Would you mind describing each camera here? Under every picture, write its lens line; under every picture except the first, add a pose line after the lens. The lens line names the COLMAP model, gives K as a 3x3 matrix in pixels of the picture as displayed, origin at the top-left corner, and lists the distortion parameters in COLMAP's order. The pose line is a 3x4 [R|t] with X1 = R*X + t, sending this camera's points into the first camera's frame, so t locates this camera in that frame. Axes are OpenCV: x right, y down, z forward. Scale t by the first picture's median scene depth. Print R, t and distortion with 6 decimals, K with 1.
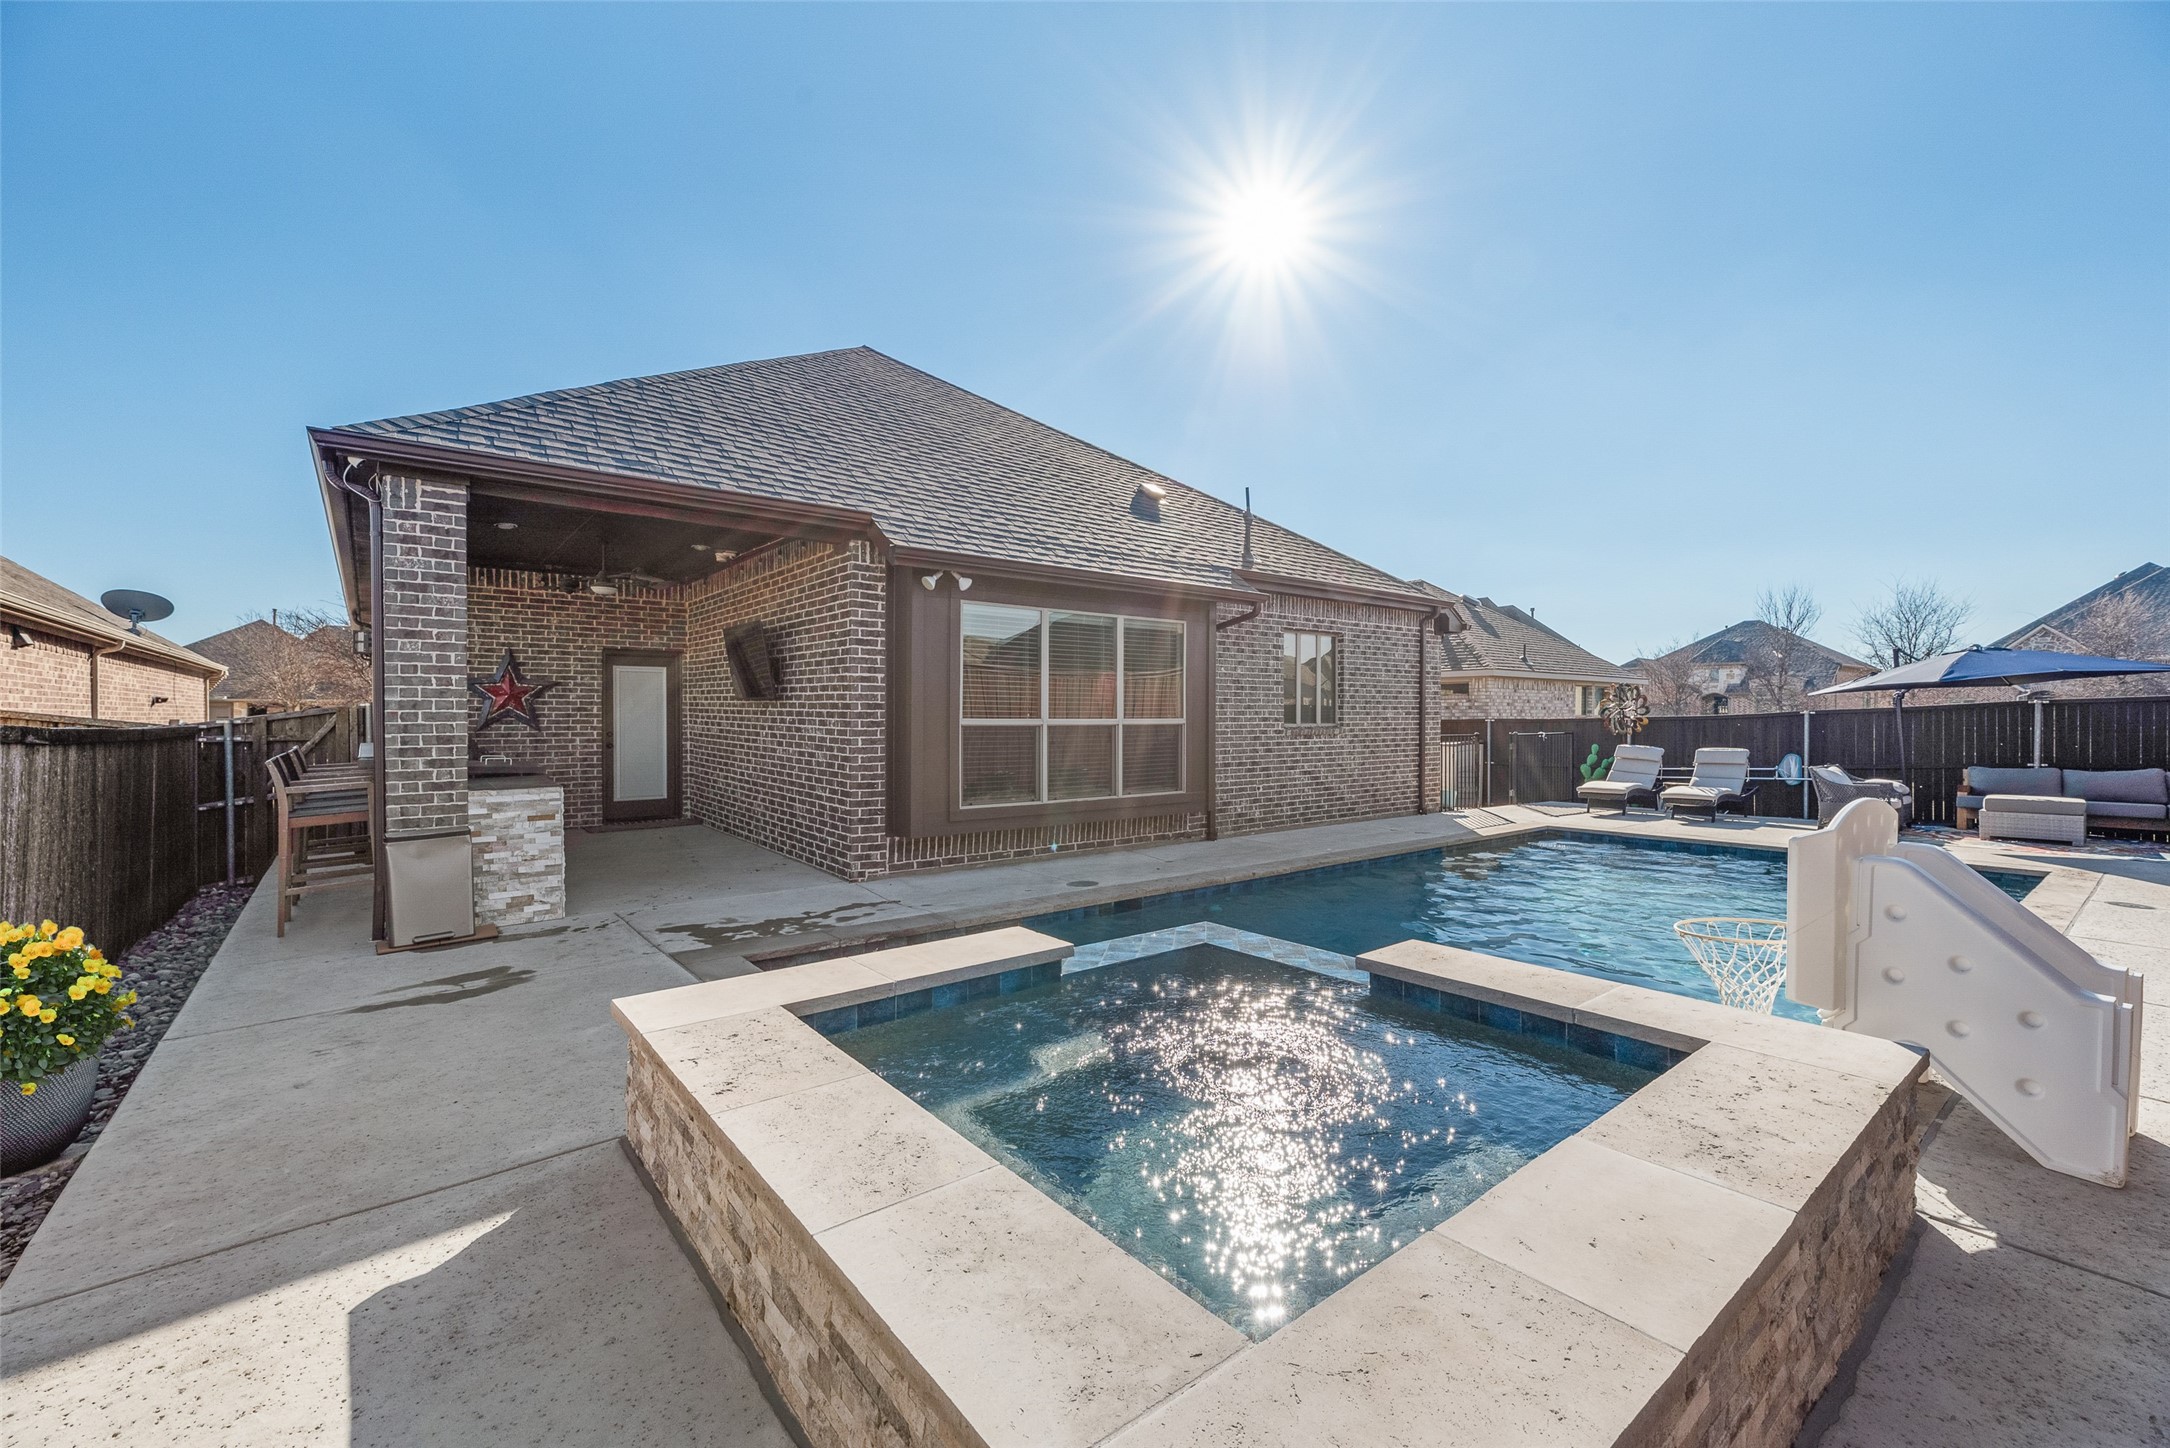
lens RADIAL K [[888.0, 0, 1082.0], [0, 888.0, 707.9], [0, 0, 1]] dist [0.000147, 0.000277]
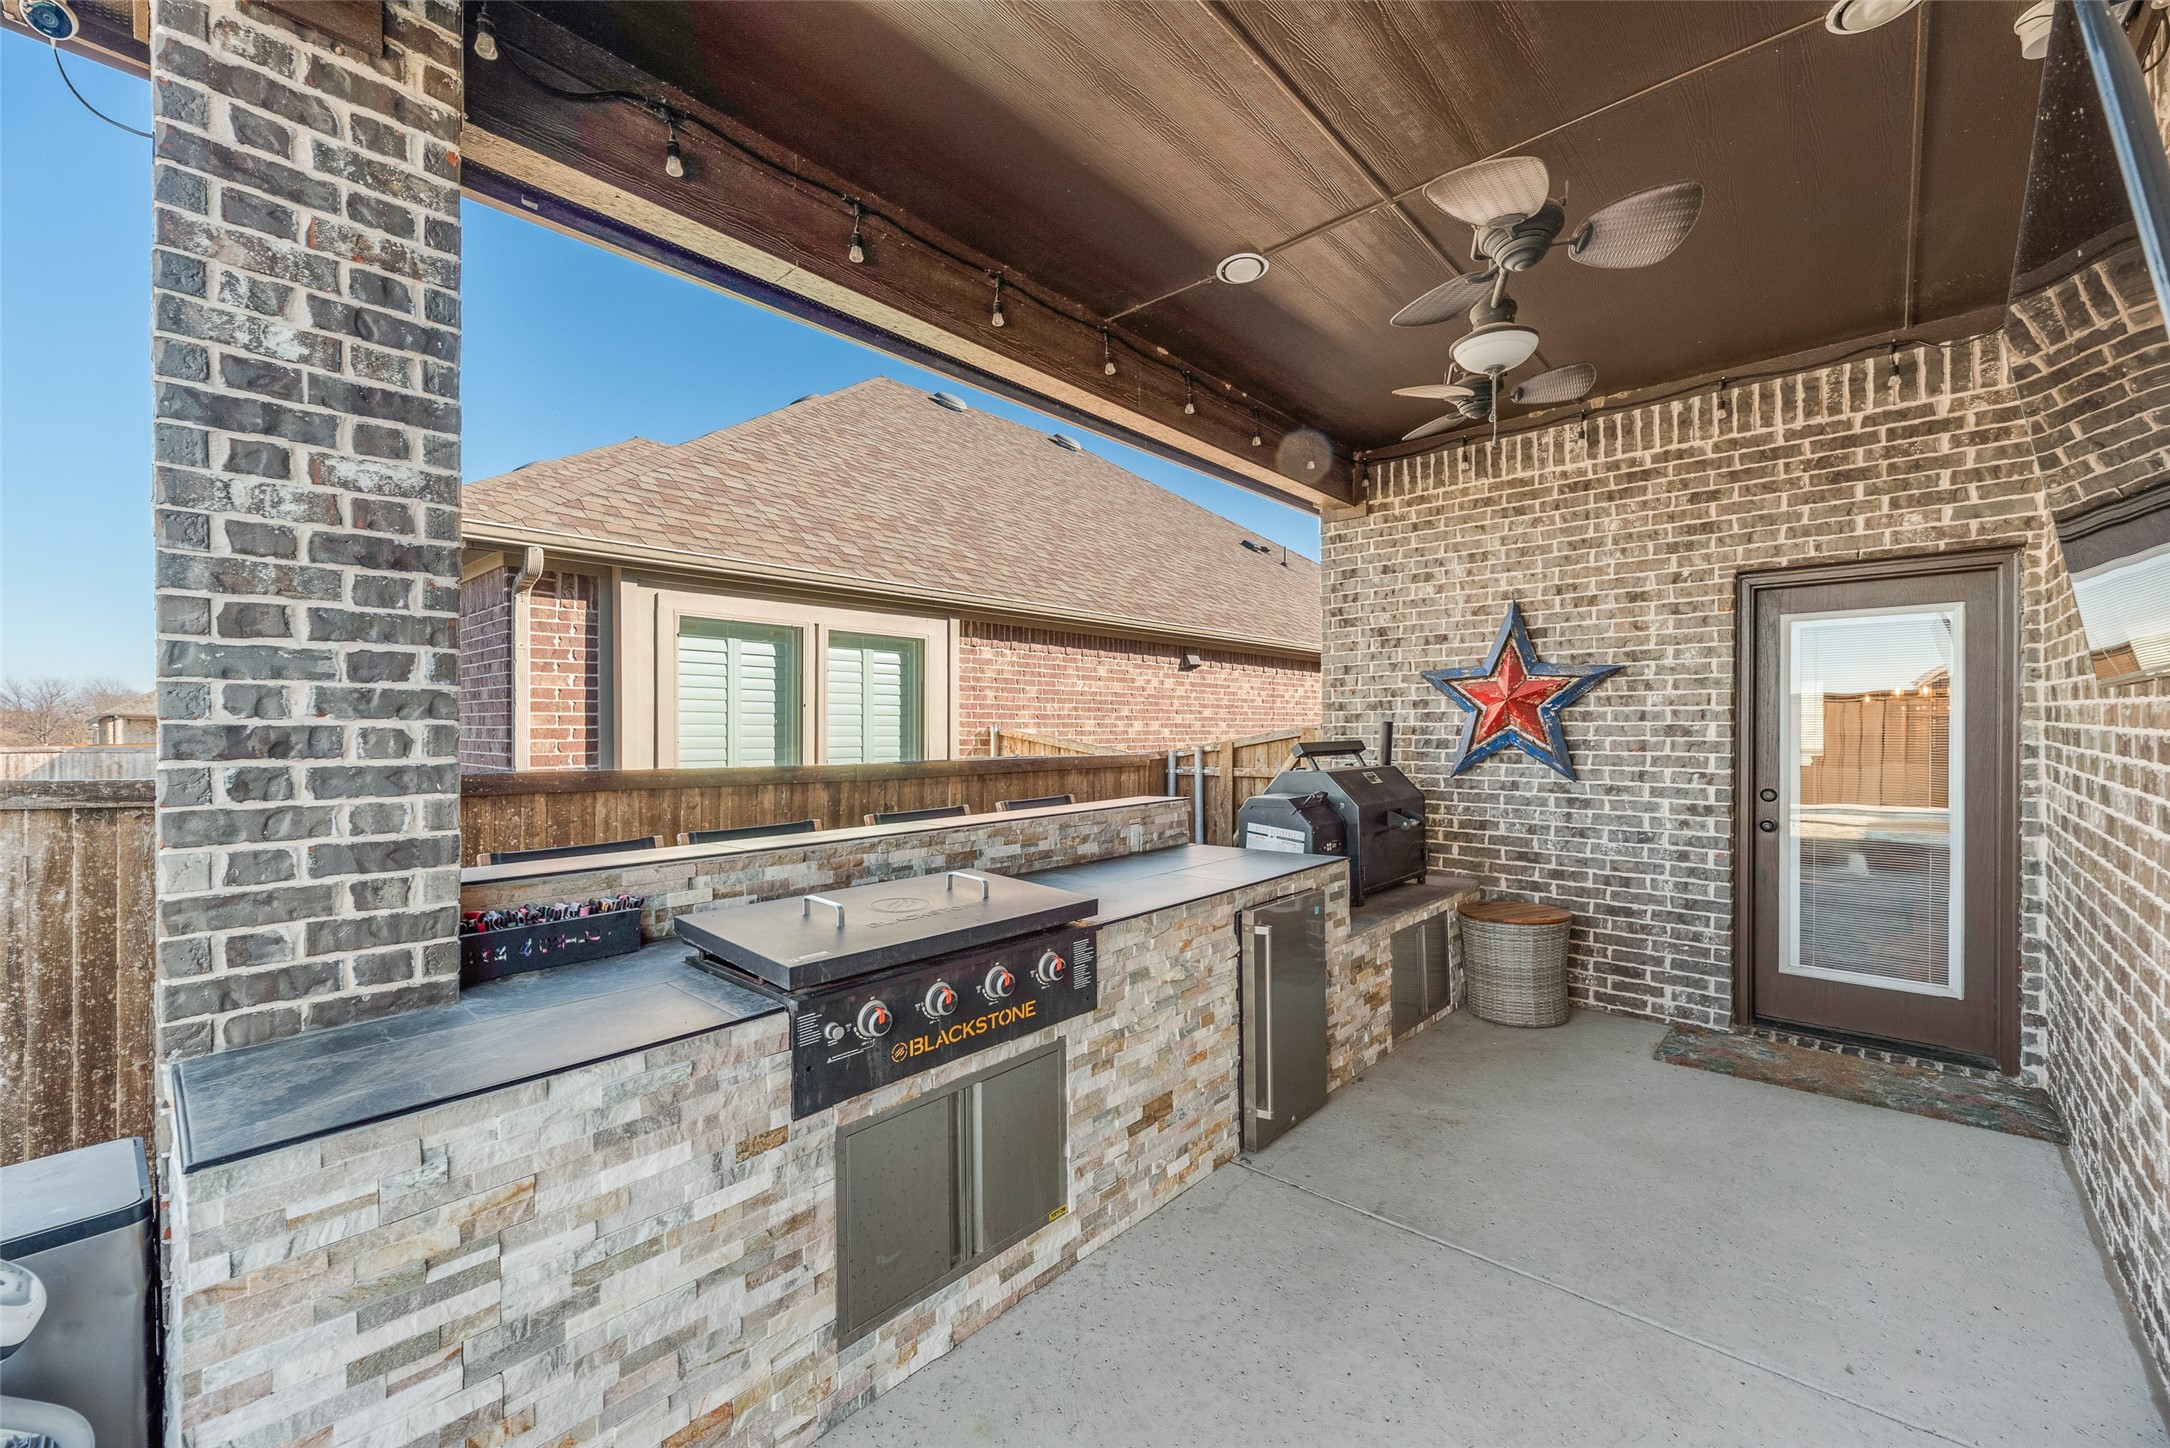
lens RADIAL K [[865.2, 0, 1083.5], [0, 865.2, 735.8], [0, 0, 1]] dist [0.000991, 0.000222]
pose [[0.158077, 0.008349, -0.987391, -0.225998], [0.011672, 0.999879, 0.010323, -0.003171], [0.987358, -0.013157, 0.157961, 0.698198]]
